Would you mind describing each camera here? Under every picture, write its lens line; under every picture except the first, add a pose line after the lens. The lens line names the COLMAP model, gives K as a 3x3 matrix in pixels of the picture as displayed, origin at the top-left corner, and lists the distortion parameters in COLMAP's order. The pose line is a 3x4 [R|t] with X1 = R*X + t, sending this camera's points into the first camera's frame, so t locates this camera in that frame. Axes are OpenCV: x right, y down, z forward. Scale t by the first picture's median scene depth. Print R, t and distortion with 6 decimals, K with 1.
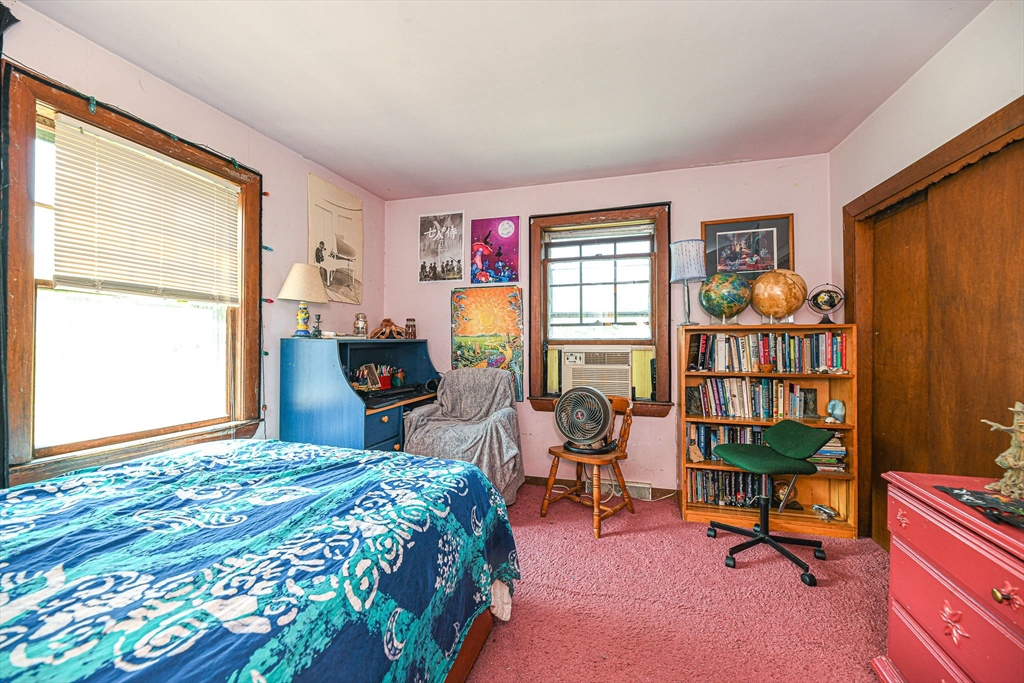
lens RADIAL K [[413.0, 0, 512.4], [0, 413.0, 342.2], [0, 0, 1]] dist [0.002109, -0.004112]
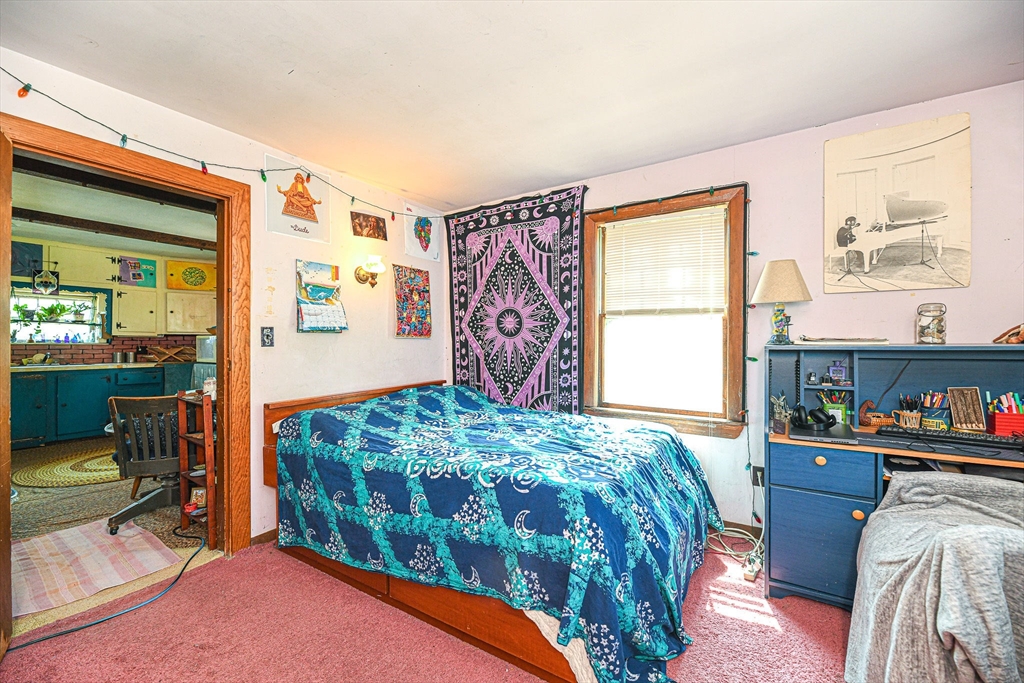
lens RADIAL K [[413.0, 0, 512.4], [0, 413.0, 342.2], [0, 0, 1]] dist [0.002109, -0.004112]
pose [[-0.275019, -0.001610, -0.961437, 0.916022], [-0.003157, 0.999995, -0.000771, -0.019781], [0.961434, 0.002823, -0.275023, 1.258816]]
